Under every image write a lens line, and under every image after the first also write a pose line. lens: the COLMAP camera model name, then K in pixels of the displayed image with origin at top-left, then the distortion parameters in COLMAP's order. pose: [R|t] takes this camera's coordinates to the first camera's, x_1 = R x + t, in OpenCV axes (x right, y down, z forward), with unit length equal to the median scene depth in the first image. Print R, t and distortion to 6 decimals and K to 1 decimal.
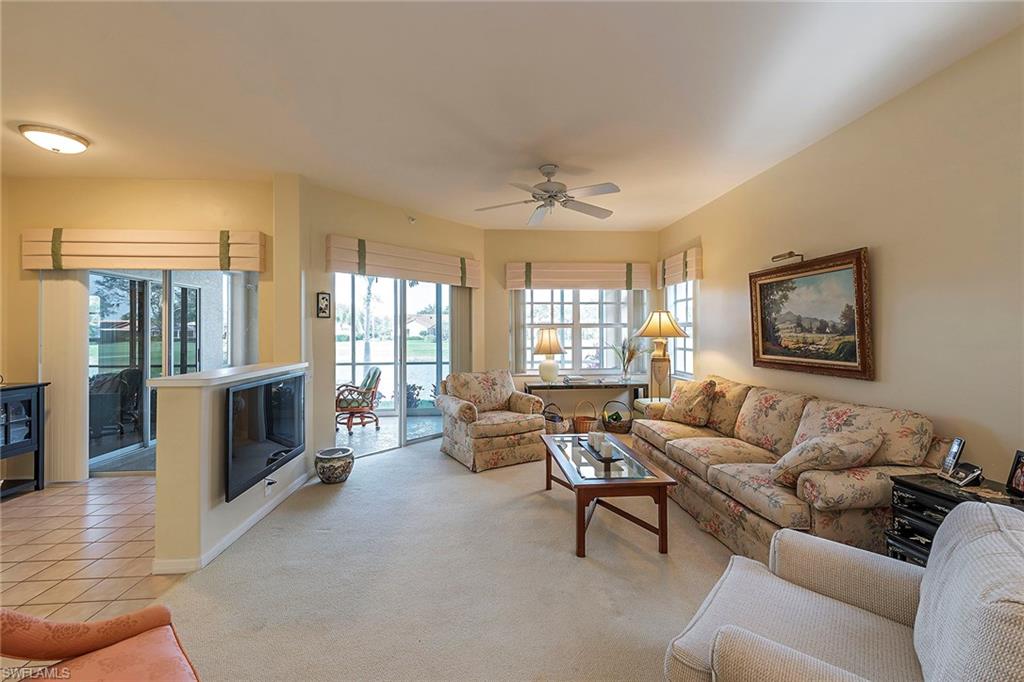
lens RADIAL K [[421.2, 0, 511.6], [0, 421.2, 330.8], [0, 0, 1]] dist [0.000054, -0.000155]
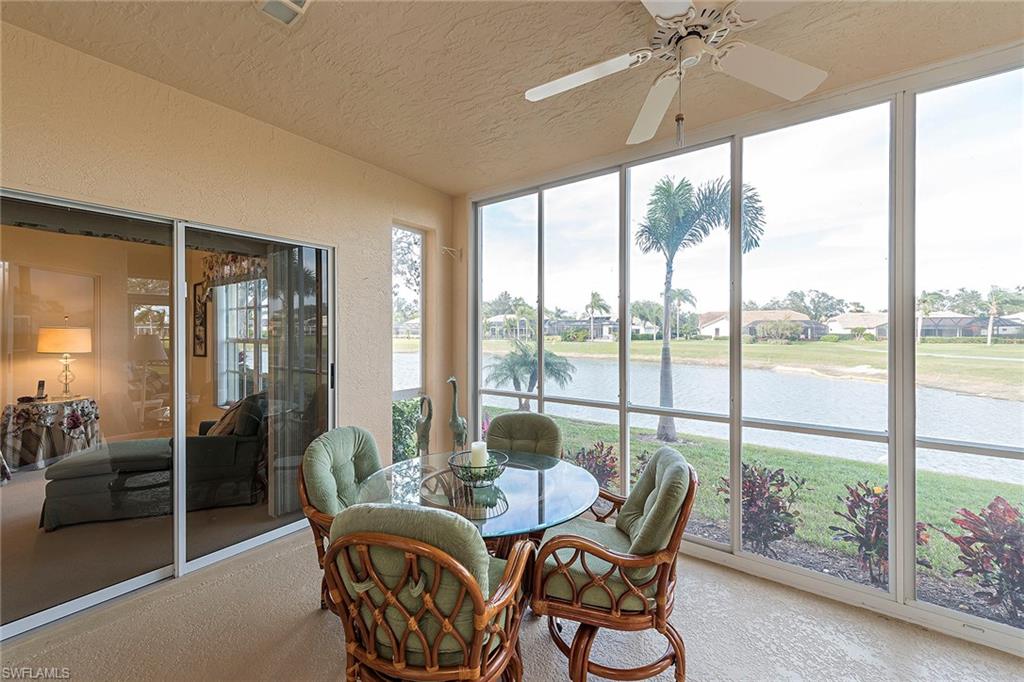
lens RADIAL K [[412.3, 0, 516.9], [0, 412.3, 332.9], [0, 0, 1]] dist [0.001947, 0.000125]
pose [[0.771288, 0.005115, -0.636466, -0.450746], [-0.000685, 0.999974, 0.007207, 0.002403], [0.636486, -0.005123, 0.771271, 1.416516]]
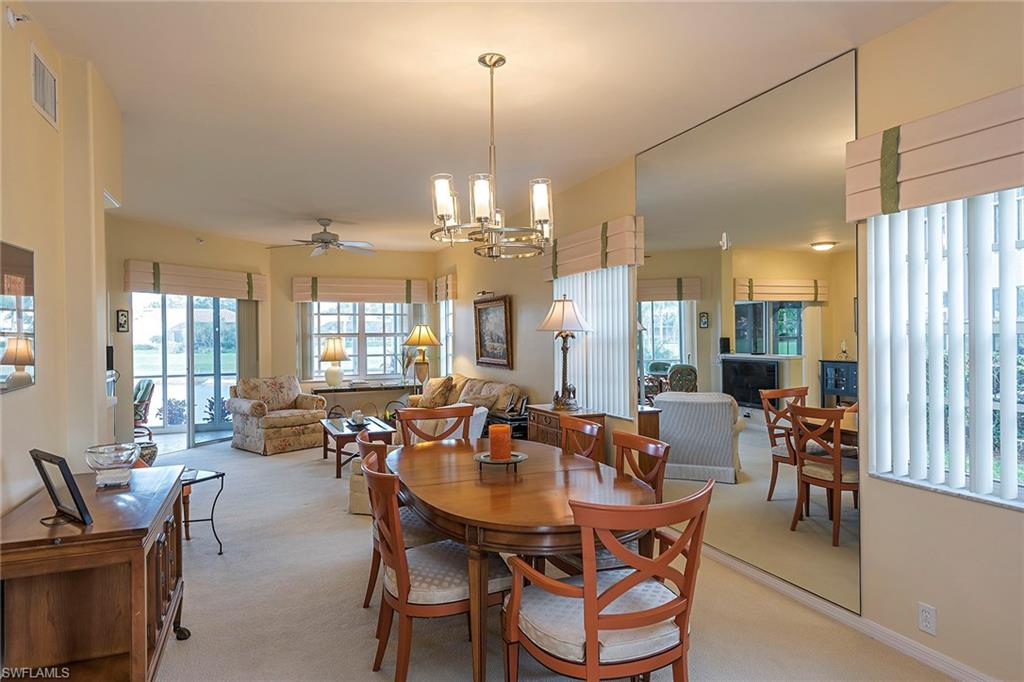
lens RADIAL K [[603.0, 0, 519.6], [0, 603.0, 339.1], [0, 0, 1]] dist [0.001449, -0.000982]
pose [[0.943546, -0.005835, 0.331190, 0.027784], [0.002996, 0.999954, 0.009081, -0.019490], [-0.331228, -0.007577, 0.943520, -0.792110]]
